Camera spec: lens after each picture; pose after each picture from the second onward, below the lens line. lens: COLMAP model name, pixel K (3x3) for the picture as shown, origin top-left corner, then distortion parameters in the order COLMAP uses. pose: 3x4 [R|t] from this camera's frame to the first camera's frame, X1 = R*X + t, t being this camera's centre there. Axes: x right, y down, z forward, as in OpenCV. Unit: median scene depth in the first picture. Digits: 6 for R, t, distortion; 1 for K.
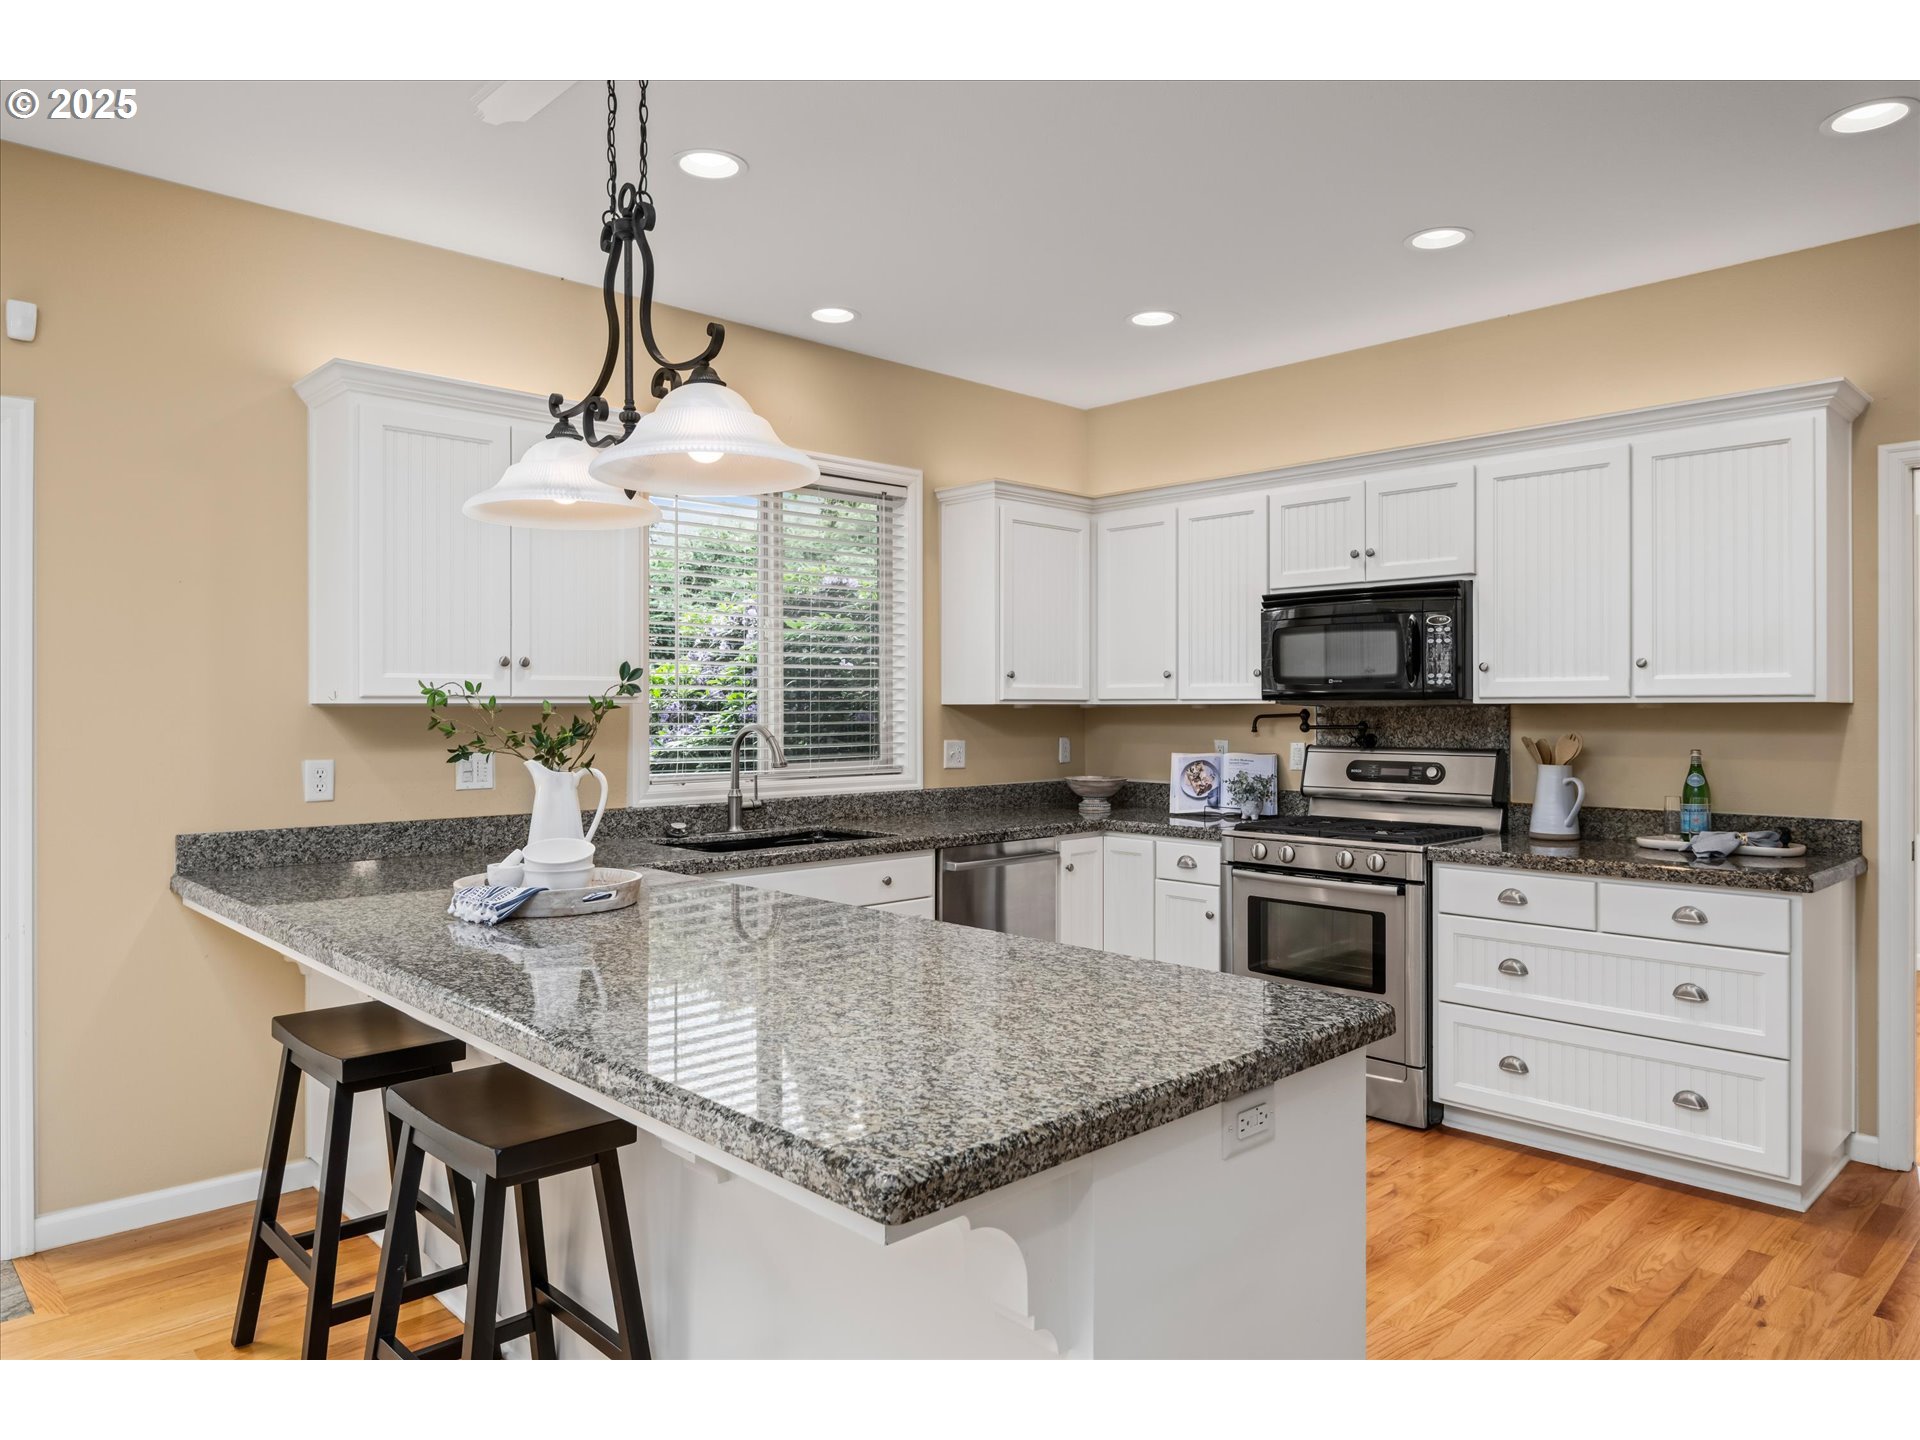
lens RADIAL K [[1251.8, 0, 960.0], [0, 1251.8, 720.0], [0, 0, 1]] dist [0.002111, 0.001767]
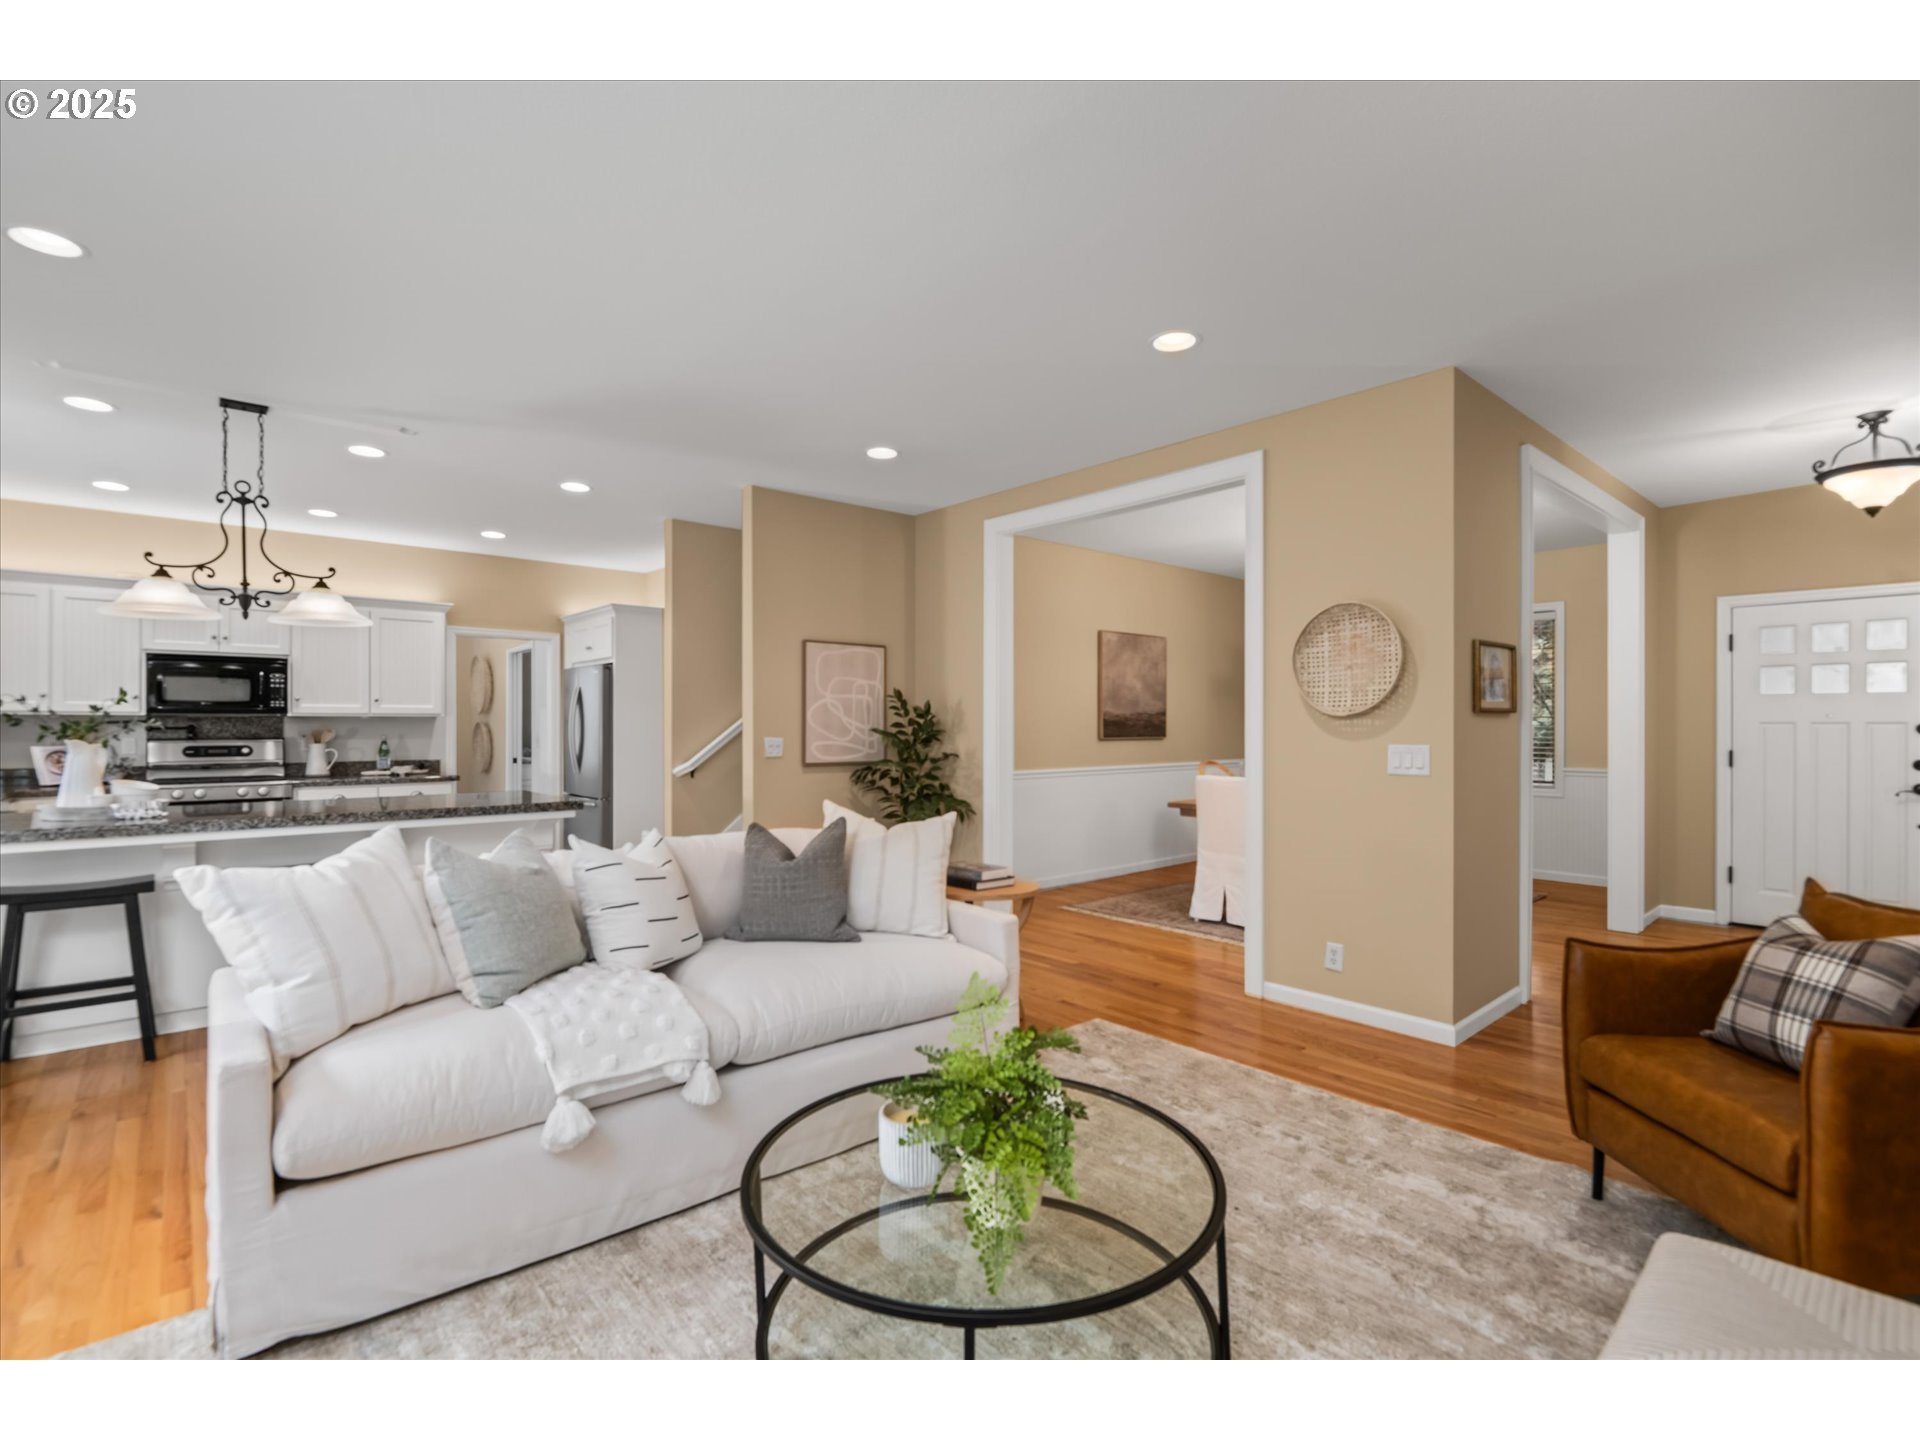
lens RADIAL K [[891.1, 0, 957.0], [0, 891.1, 726.3], [0, 0, 1]] dist [-0.000156, 0.000290]
pose [[0.055919, -0.000419, 0.998435, -1.022113], [0.012467, 0.999922, -0.000278, 0.019054], [-0.998357, 0.012463, 0.055919, -0.216890]]
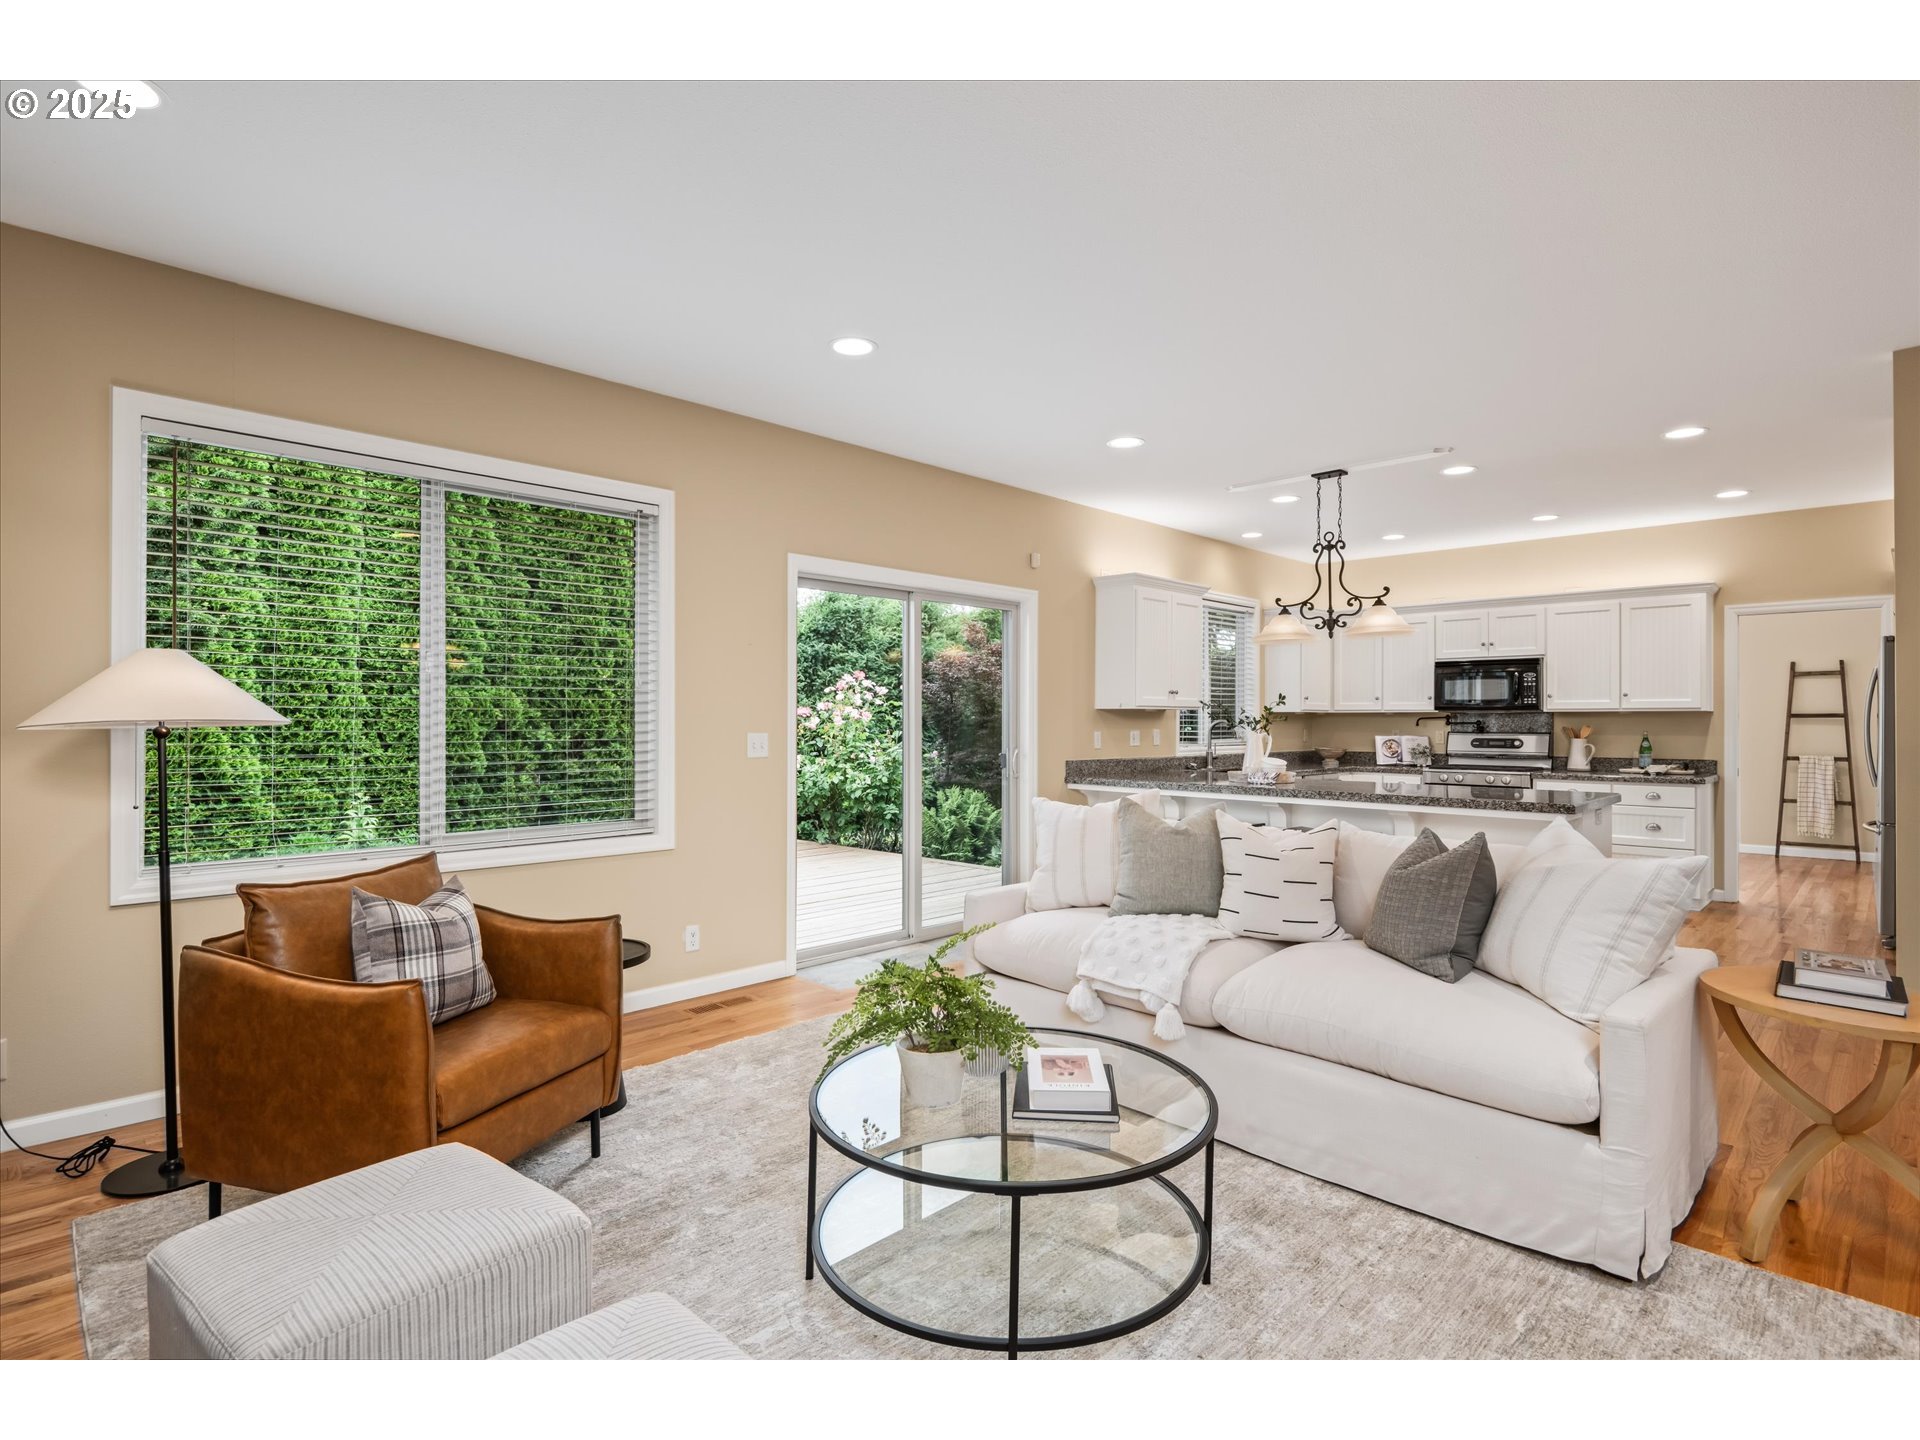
lens RADIAL K [[954.3, 0, 969.4], [0, 954.3, 726.2], [0, 0, 1]] dist [-0.001540, -0.000347]
pose [[0.999855, 0.003332, 0.016688, -0.650563], [-0.003236, 0.999978, -0.005819, 0.026519], [-0.016707, 0.005764, 0.999844, -0.703112]]
